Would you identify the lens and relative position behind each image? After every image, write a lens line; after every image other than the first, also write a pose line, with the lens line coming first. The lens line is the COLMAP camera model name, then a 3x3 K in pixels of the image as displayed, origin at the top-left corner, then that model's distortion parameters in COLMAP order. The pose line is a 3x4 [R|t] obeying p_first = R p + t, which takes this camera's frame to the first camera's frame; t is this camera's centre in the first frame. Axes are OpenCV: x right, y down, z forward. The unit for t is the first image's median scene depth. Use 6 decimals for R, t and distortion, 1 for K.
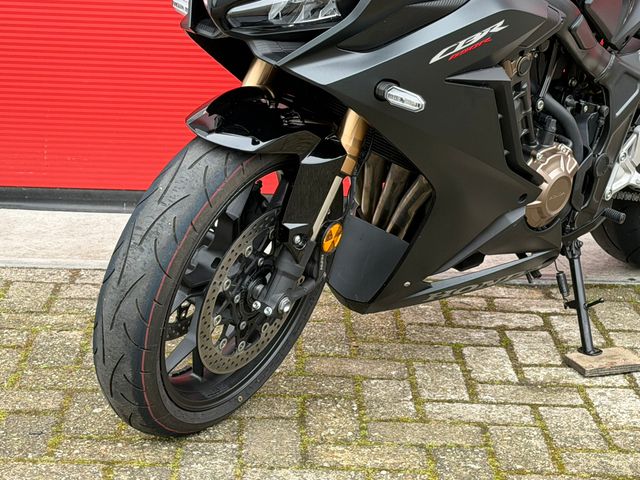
lens RADIAL K [[1607.8, 0, 320.0], [0, 1607.8, 240.0], [0, 0, 1]] dist [0.103306, 0.764230]
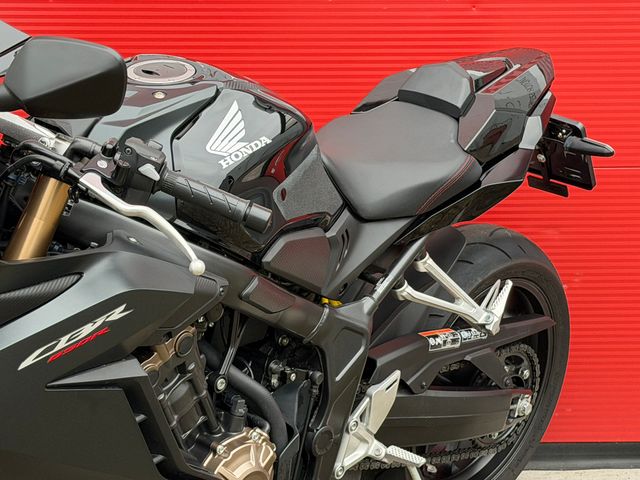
lens RADIAL K [[1607.8, 0, 320.0], [0, 1607.8, 240.0], [0, 0, 1]] dist [0.103306, 0.764230]
pose [[0.998873, -0.039049, 0.026987, 0.177030], [0.041021, 0.996196, -0.076882, -0.097163], [-0.023882, 0.077902, 0.996675, 0.205406]]
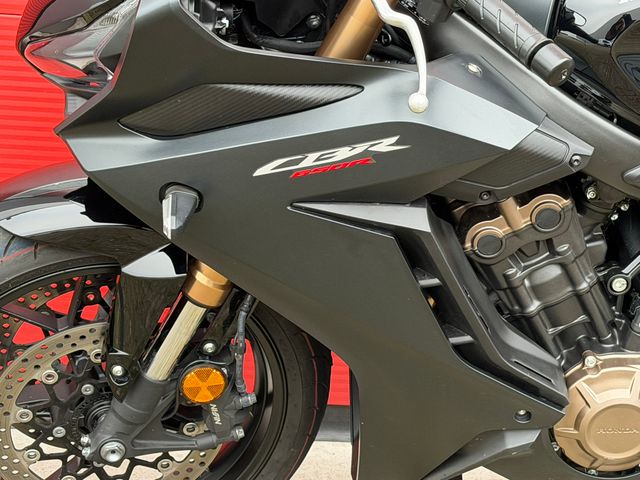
lens RADIAL K [[1577.6, 0, 322.5], [0, 1577.6, 250.5], [0, 0, 1]] dist [0.119642, 0.428370]
pose [[0.725094, 0.241825, -0.644794, 0.477822], [-0.236310, 0.966837, 0.096866, -0.137366], [0.646835, 0.082134, 0.758194, 0.477806]]
